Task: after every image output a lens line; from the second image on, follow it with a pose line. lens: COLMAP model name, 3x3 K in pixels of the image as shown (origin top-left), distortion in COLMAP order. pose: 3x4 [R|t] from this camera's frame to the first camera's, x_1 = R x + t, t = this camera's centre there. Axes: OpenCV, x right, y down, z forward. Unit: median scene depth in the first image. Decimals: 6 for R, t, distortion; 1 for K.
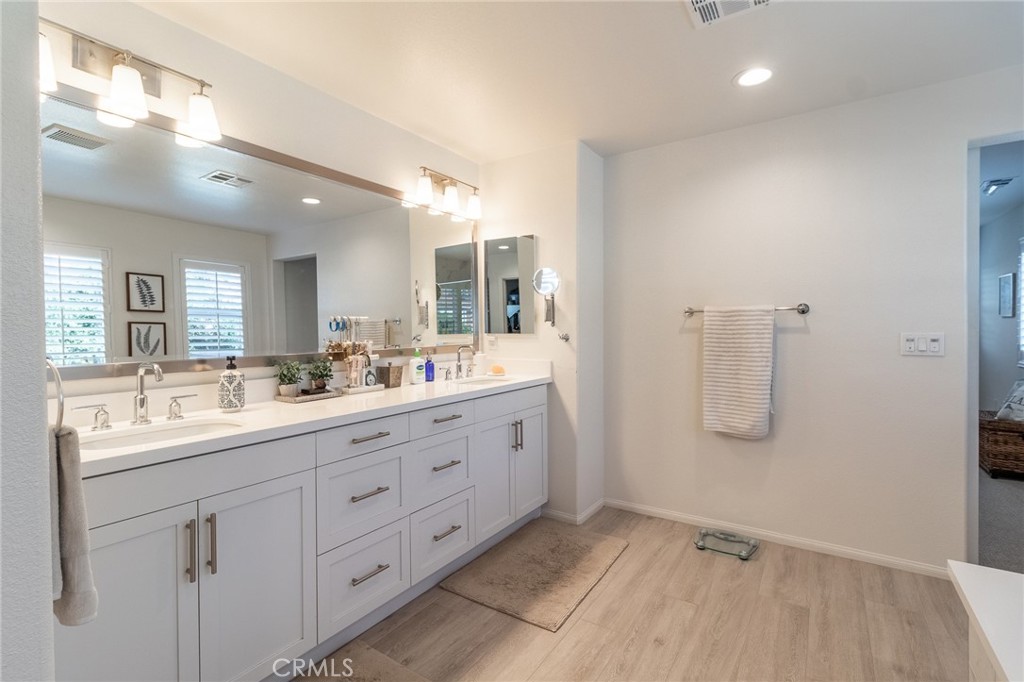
lens RADIAL K [[476.5, 0, 488.0], [0, 476.5, 335.2], [0, 0, 1]] dist [0.002531, 0.000012]
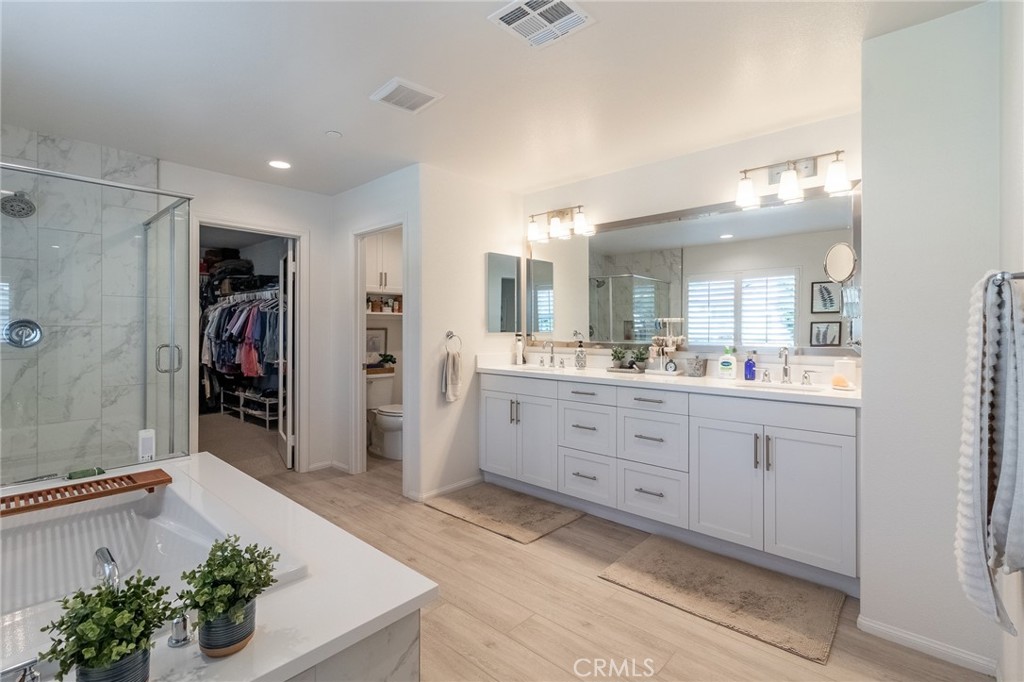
lens RADIAL K [[478.6, 0, 526.6], [0, 478.6, 332.3], [0, 0, 1]] dist [0.001531, -0.000433]
pose [[-0.107831, 0.013011, -0.994084, 1.037007], [-0.016806, 0.999748, 0.014908, -0.012382], [0.994027, 0.018314, -0.107585, 0.711175]]
